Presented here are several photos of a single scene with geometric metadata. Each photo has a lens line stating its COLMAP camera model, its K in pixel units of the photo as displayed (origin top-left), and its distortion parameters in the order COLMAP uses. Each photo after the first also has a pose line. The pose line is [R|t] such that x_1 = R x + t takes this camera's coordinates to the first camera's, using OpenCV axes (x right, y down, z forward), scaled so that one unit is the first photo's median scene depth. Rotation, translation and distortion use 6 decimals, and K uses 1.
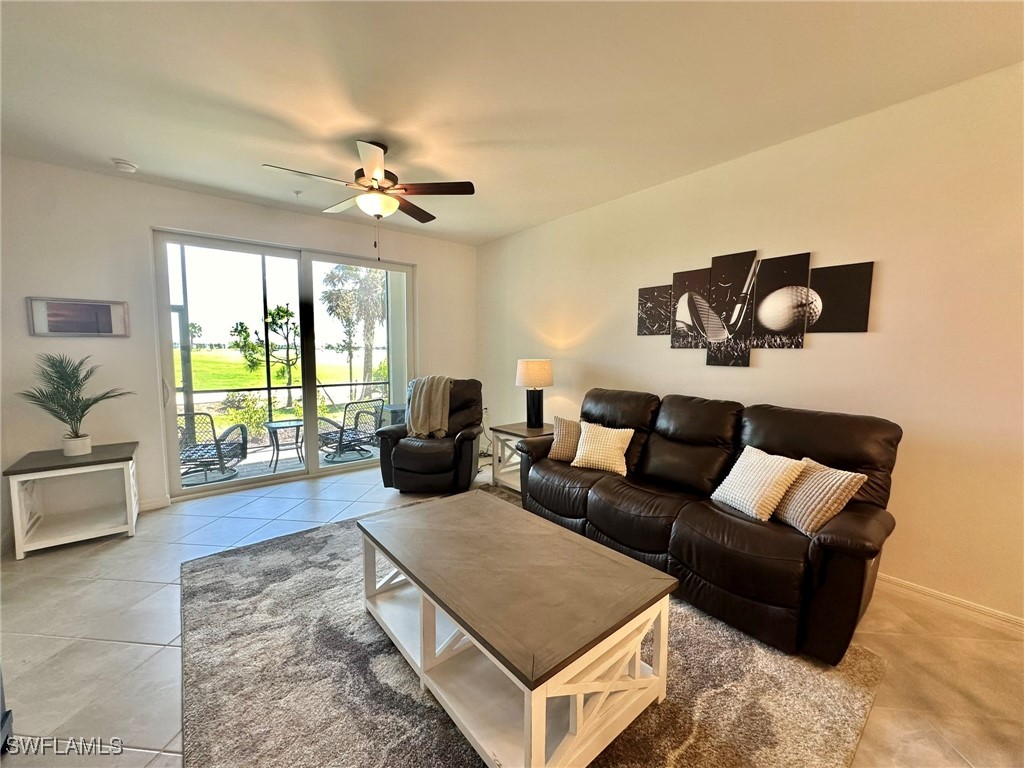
lens RADIAL K [[410.5, 0, 514.9], [0, 410.5, 384.0], [0, 0, 1]] dist [0.000080, -0.000026]
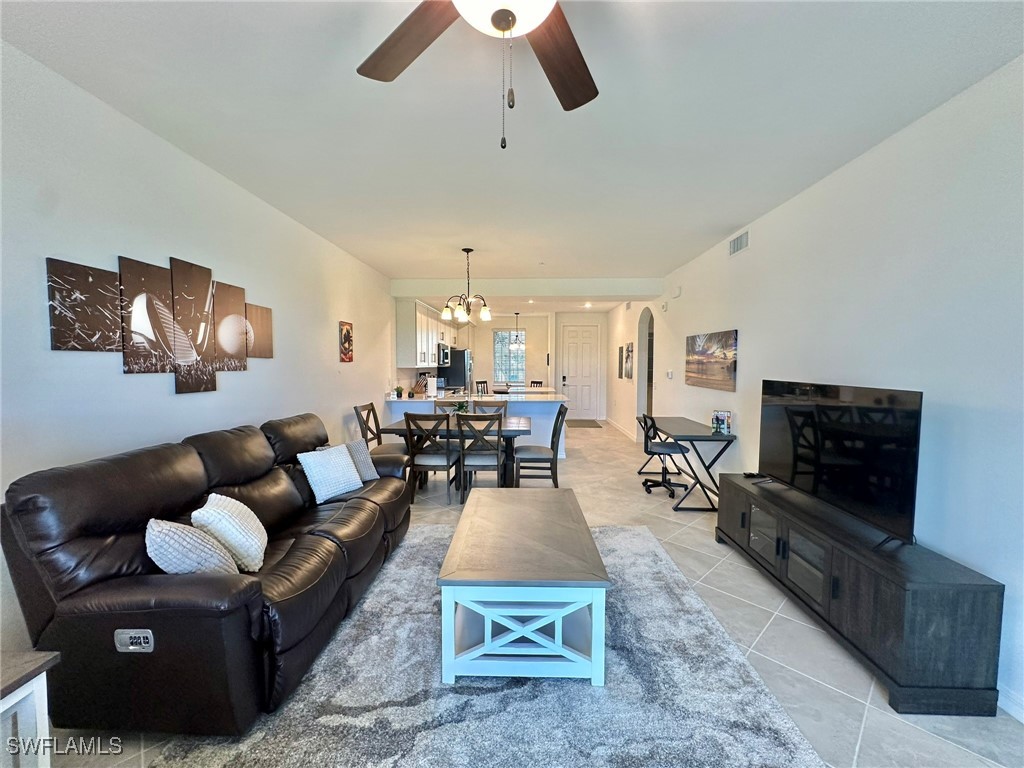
lens RADIAL K [[410.5, 0, 515.0], [0, 410.5, 385.8], [0, 0, 1]] dist [0.000080, -0.000026]
pose [[-0.738796, -0.049852, 0.672083, -0.530365], [0.041409, 0.992018, 0.119103, -0.126924], [-0.672656, 0.115823, -0.730835, 1.130296]]
